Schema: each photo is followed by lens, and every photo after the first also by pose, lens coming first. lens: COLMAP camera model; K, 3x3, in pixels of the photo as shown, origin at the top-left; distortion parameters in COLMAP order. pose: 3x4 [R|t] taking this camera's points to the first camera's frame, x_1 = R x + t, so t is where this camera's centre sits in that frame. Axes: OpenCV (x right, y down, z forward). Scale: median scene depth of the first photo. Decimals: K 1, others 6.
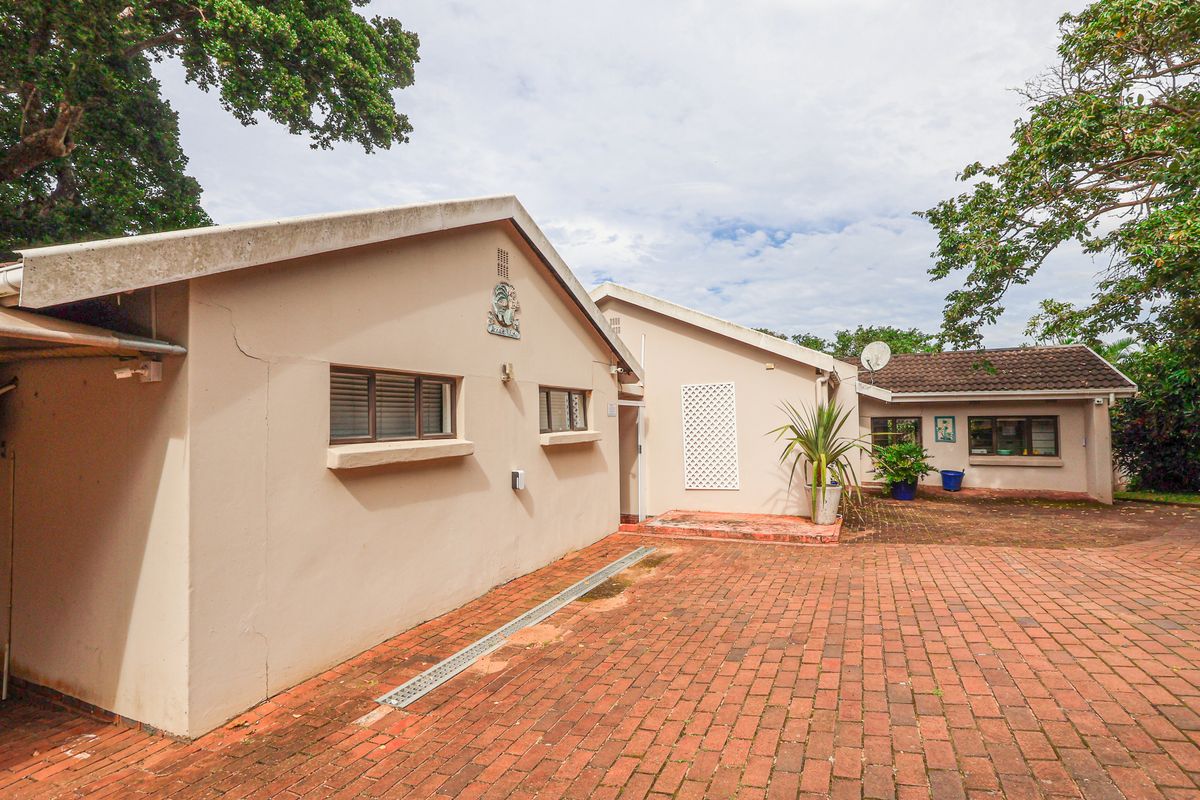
lens RADIAL K [[546.2, 0, 600.9], [0, 546.2, 405.3], [0, 0, 1]] dist [-0.001730, 0.000439]
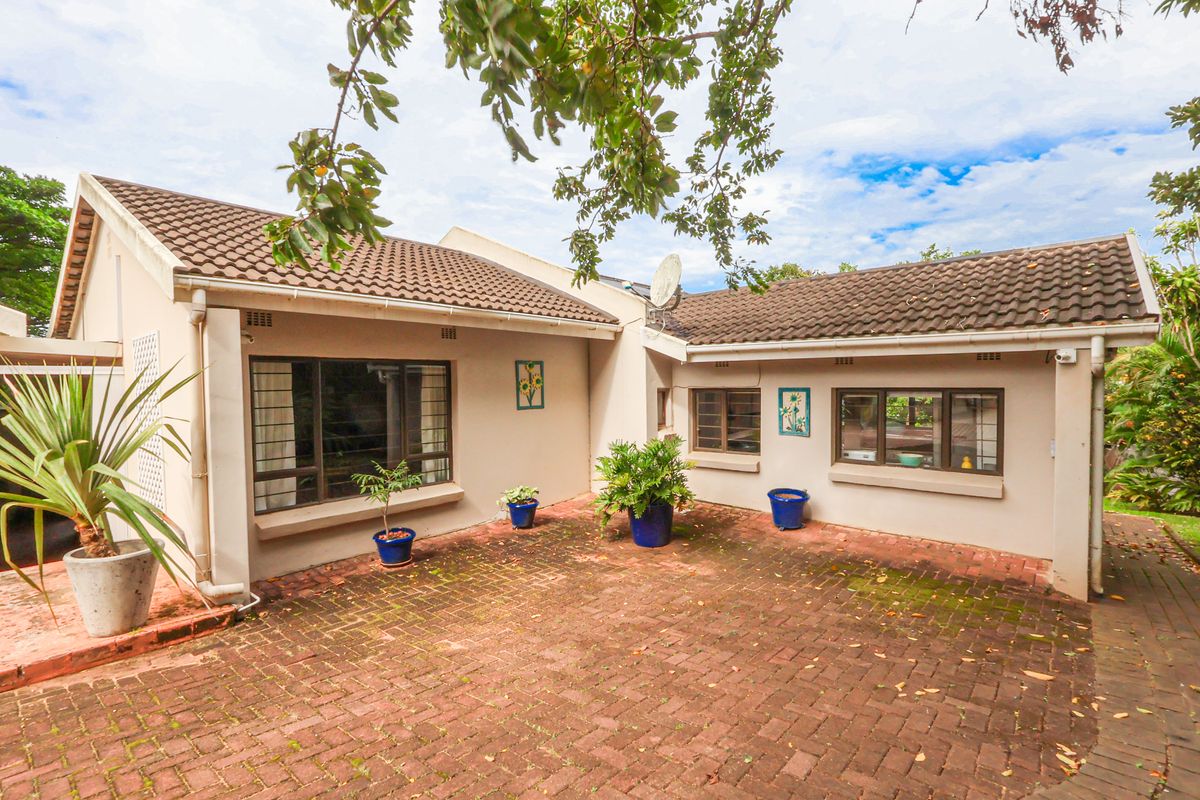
lens RADIAL K [[546.2, 0, 601.1], [0, 546.2, 380.0], [0, 0, 1]] dist [-0.001730, 0.000439]
pose [[0.966854, -0.001892, -0.255324, 0.580770], [0.008224, 0.999684, 0.023735, -0.001443], [0.255198, -0.025048, 0.966564, 0.431758]]
